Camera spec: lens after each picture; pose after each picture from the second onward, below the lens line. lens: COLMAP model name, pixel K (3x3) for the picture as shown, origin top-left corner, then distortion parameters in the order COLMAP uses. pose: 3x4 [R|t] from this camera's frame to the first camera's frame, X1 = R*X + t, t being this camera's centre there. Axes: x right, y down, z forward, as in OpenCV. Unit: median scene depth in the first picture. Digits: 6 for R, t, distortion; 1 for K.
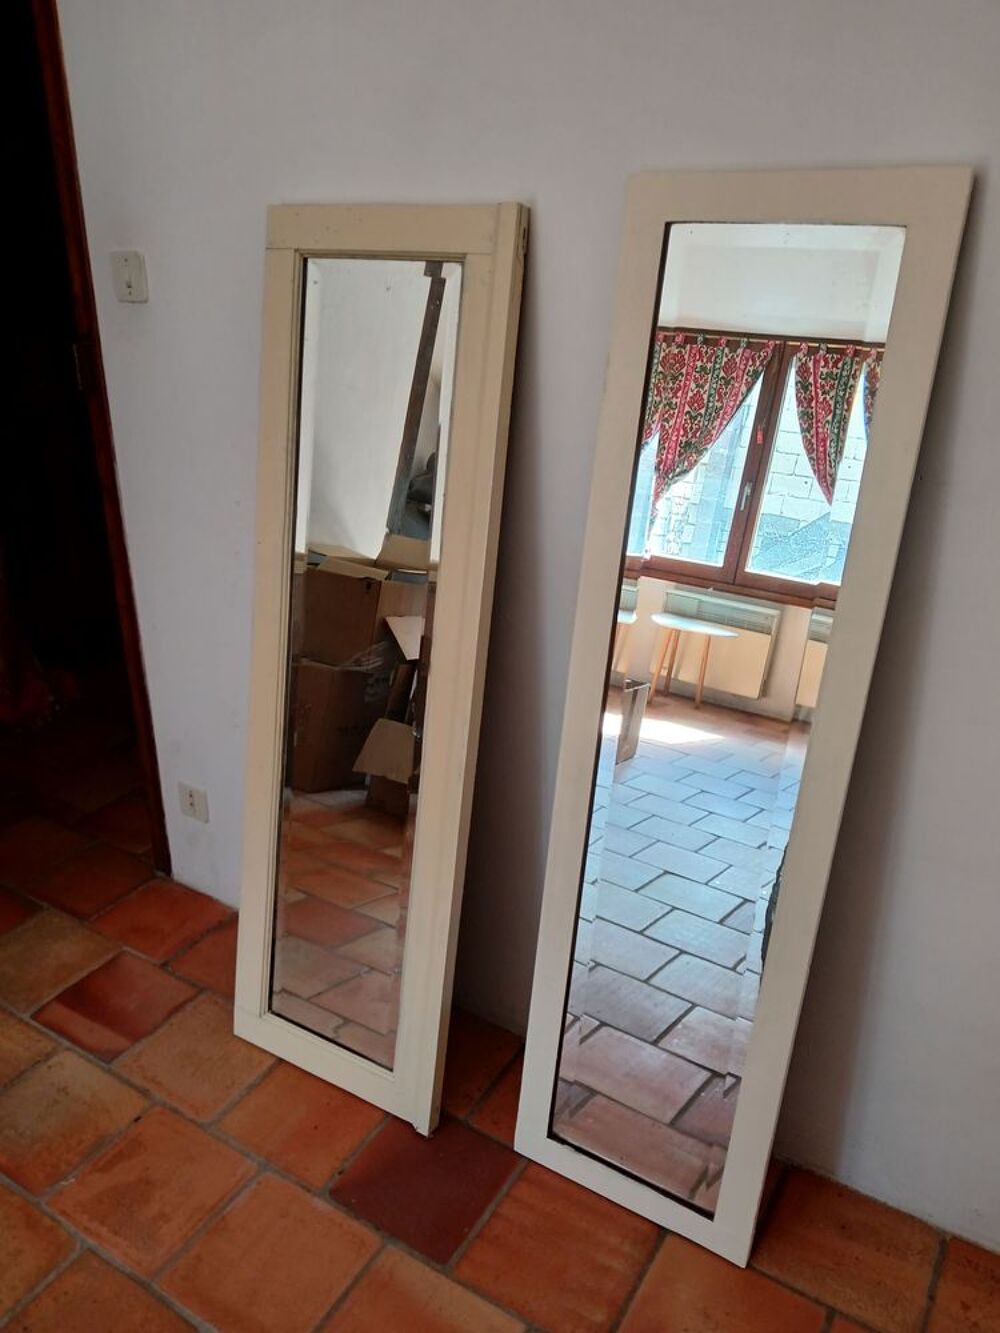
lens RADIAL K [[1023.0, 0, 478.5], [0, 1023.0, 689.3], [0, 0, 1]] dist [-0.005030, -0.028502]
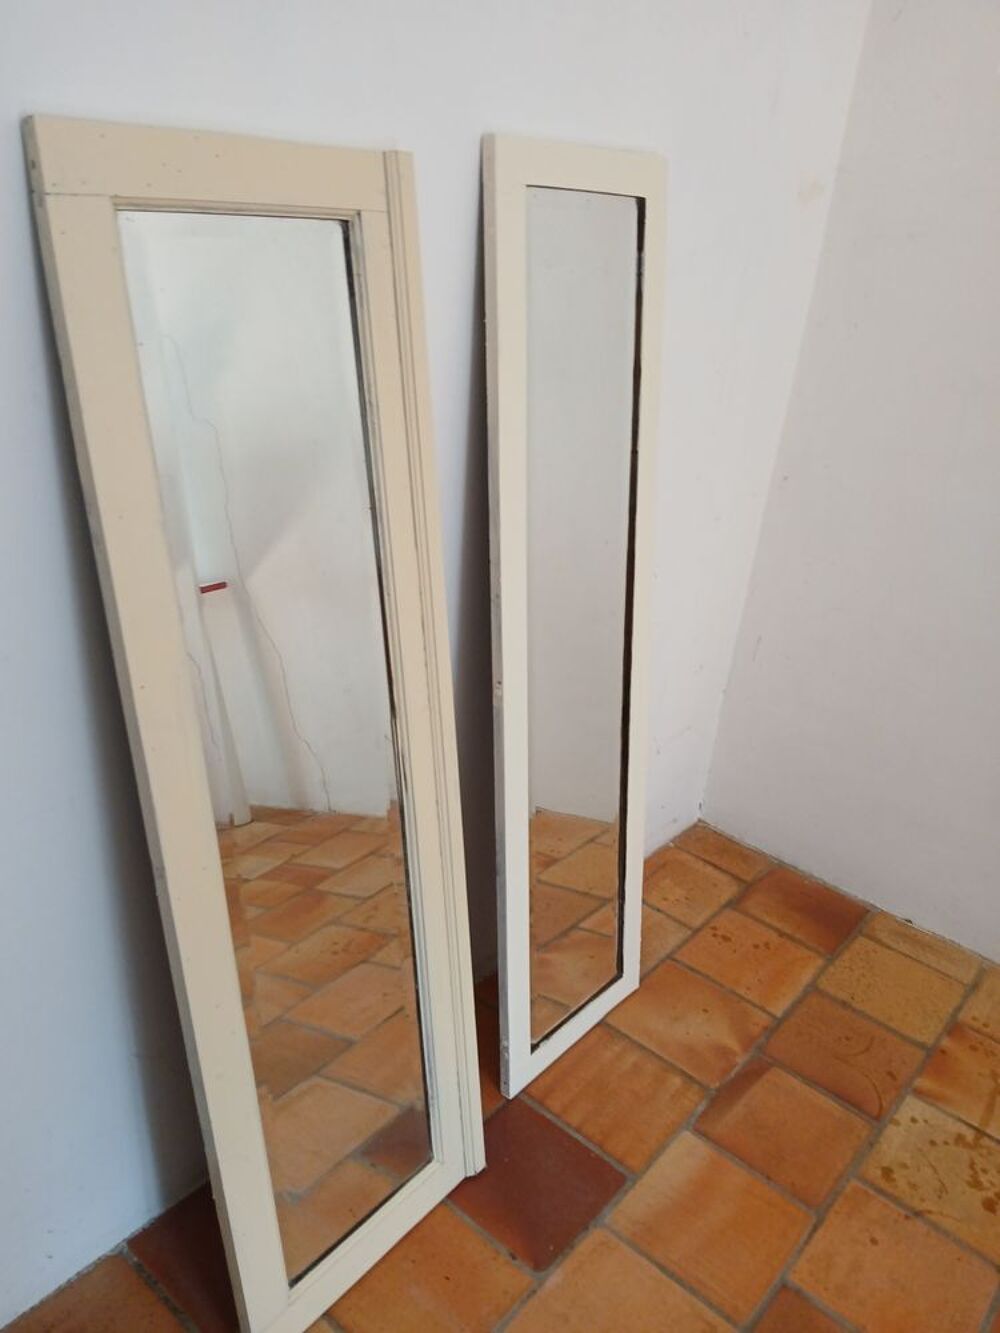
lens RADIAL K [[1023.0, 0, 478.5], [0, 1023.0, 689.3], [0, 0, 1]] dist [-0.005030, -0.028502]
pose [[0.163435, -0.443906, 0.881043, -0.782796], [0.332145, 0.865675, 0.374549, -0.342770], [-0.928961, 0.231419, 0.288923, 0.713396]]
